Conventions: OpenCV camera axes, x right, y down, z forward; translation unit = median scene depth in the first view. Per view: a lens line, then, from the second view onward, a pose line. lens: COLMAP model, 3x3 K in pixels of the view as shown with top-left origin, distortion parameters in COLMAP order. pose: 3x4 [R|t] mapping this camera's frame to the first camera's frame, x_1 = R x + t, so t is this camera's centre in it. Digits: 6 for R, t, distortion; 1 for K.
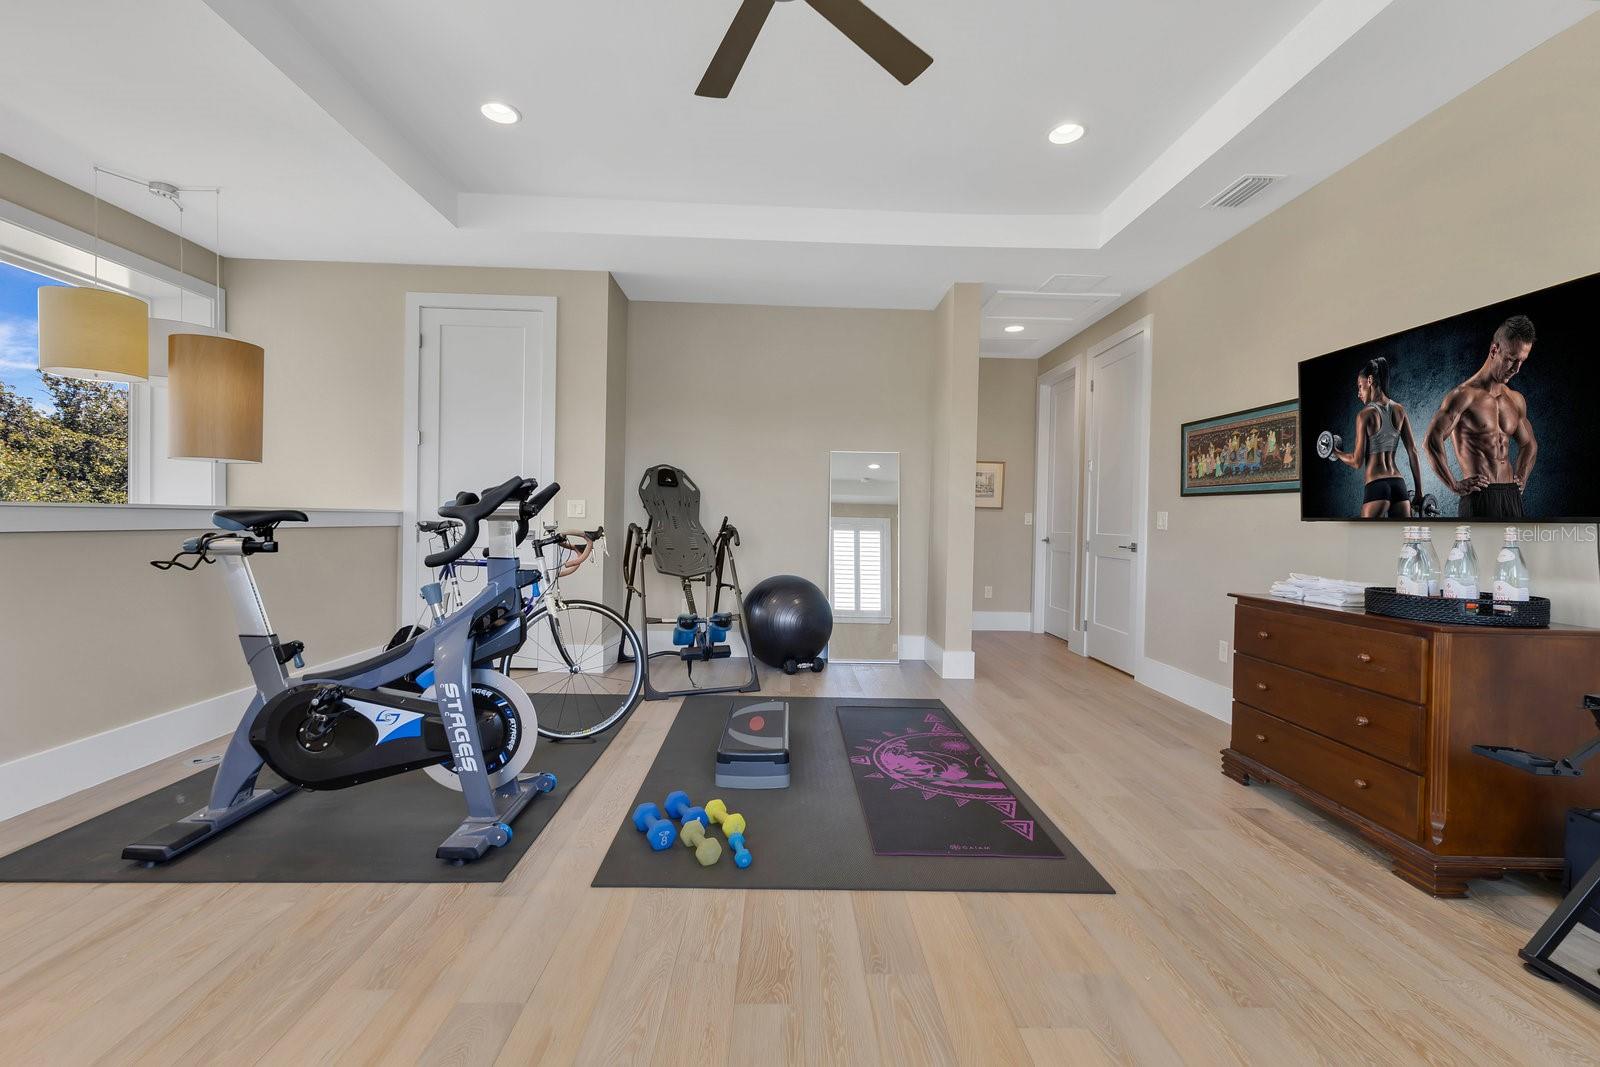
lens RADIAL K [[699.8, 0, 801.1], [0, 699.8, 531.1], [0, 0, 1]] dist [0.011446, -0.002515]
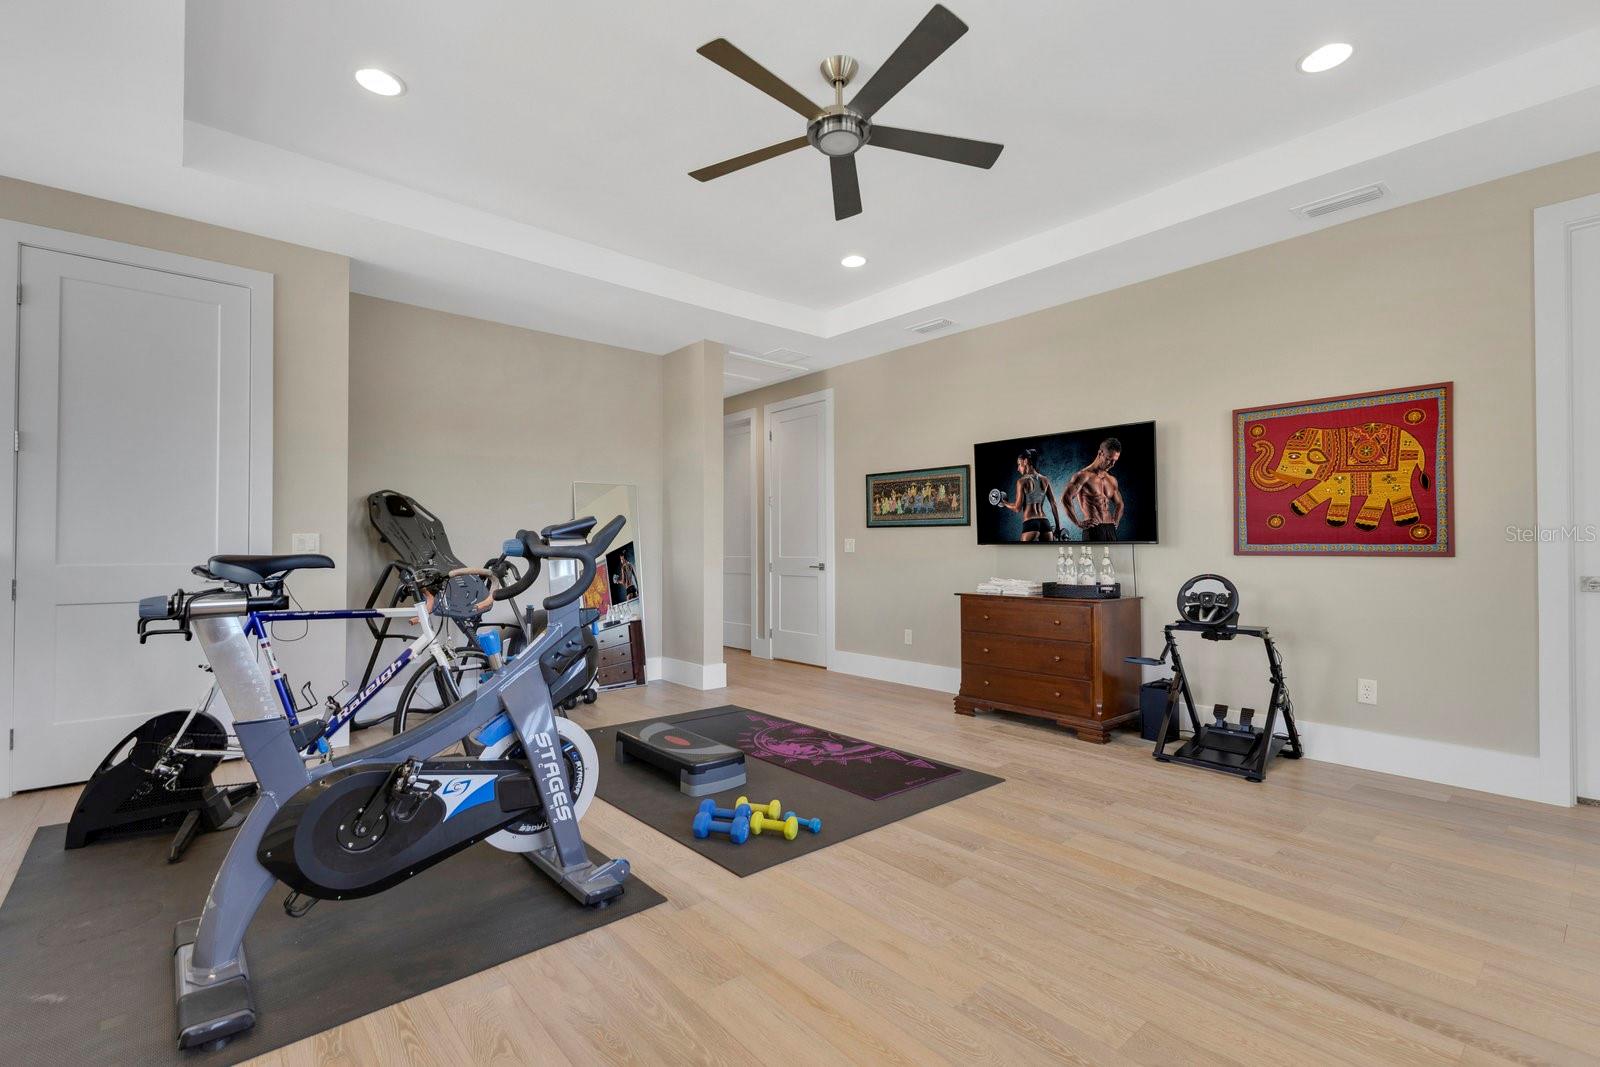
lens RADIAL K [[720.2, 0, 804.4], [0, 720.2, 541.7], [0, 0, 1]] dist [0.010564, -0.000221]
pose [[0.767556, -0.015653, 0.640791, -0.694667], [0.029636, 0.999499, -0.011083, -0.015918], [-0.640297, 0.027497, 0.767635, 0.015239]]
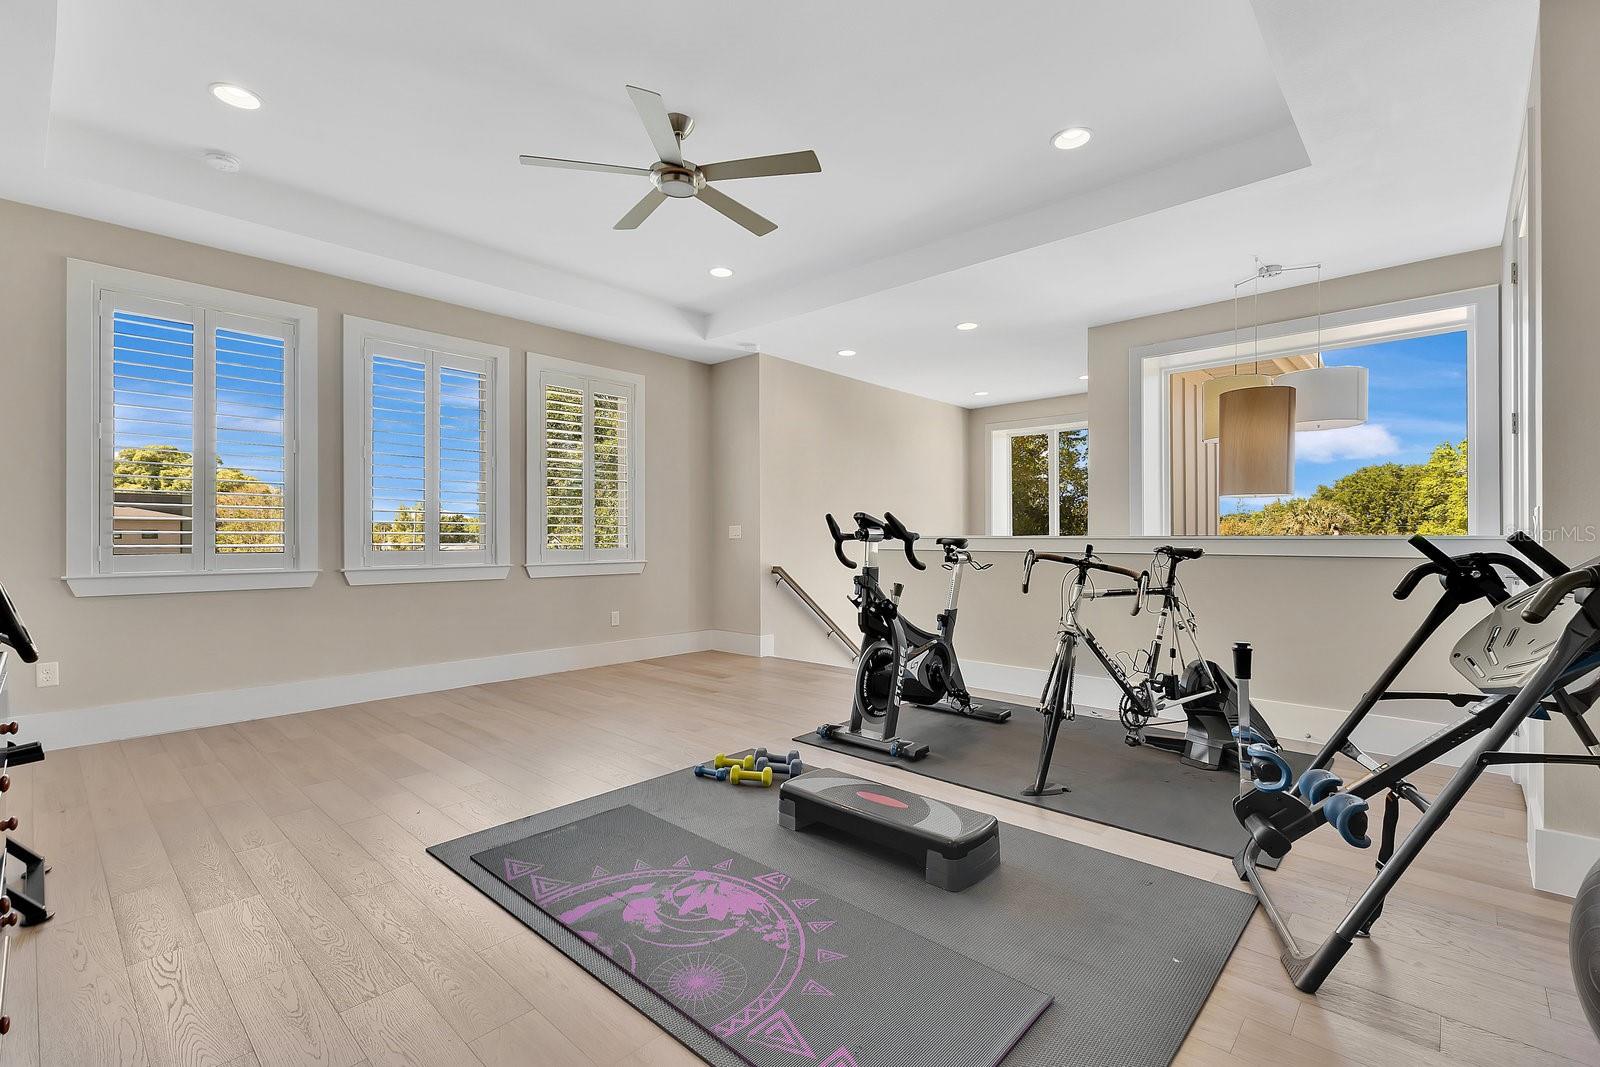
lens RADIAL K [[699.8, 0, 793.4], [0, 699.8, 533.8], [0, 0, 1]] dist [0.011446, -0.002515]
pose [[-0.702508, -0.025135, -0.711232, 0.634209], [-0.029417, 0.999548, -0.006268, -0.014111], [0.711068, 0.016519, -0.702929, 1.651235]]
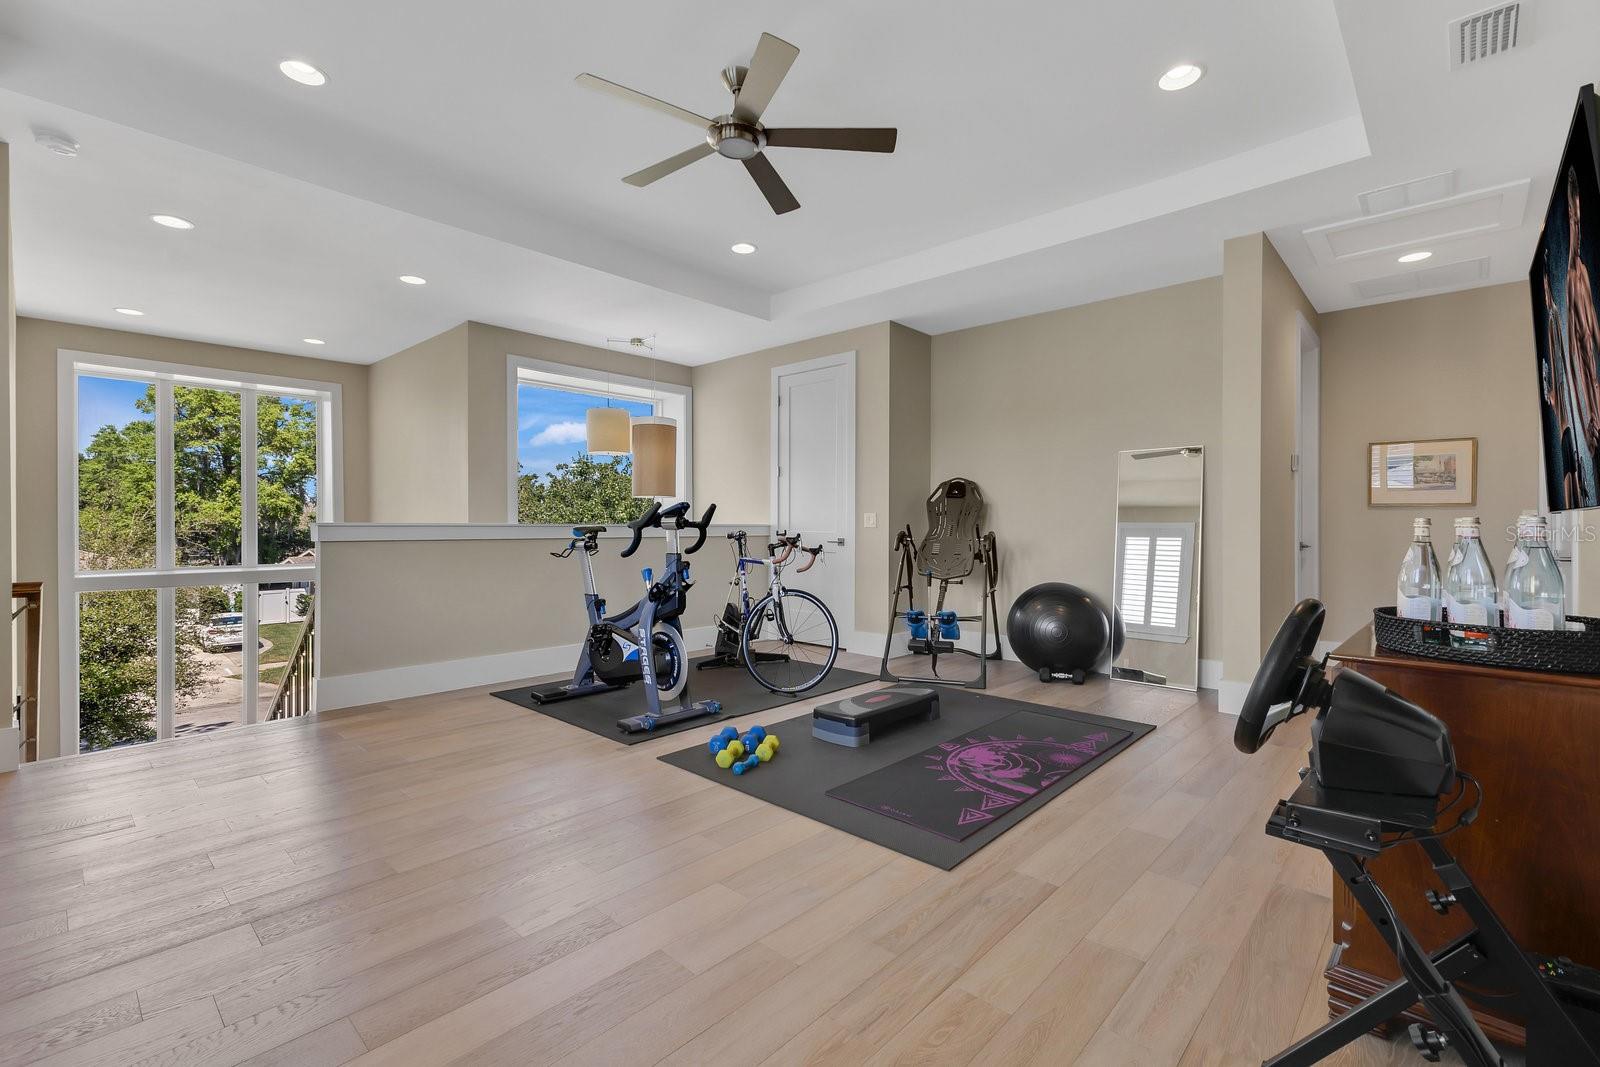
lens RADIAL K [[720.2, 0, 791.2], [0, 720.2, 524.1], [0, 0, 1]] dist [0.010564, -0.000221]
pose [[0.705806, -0.020965, -0.708095, 0.782444], [0.001864, 0.999613, -0.027738, 0.015207], [0.708402, 0.018258, 0.705573, 0.038693]]
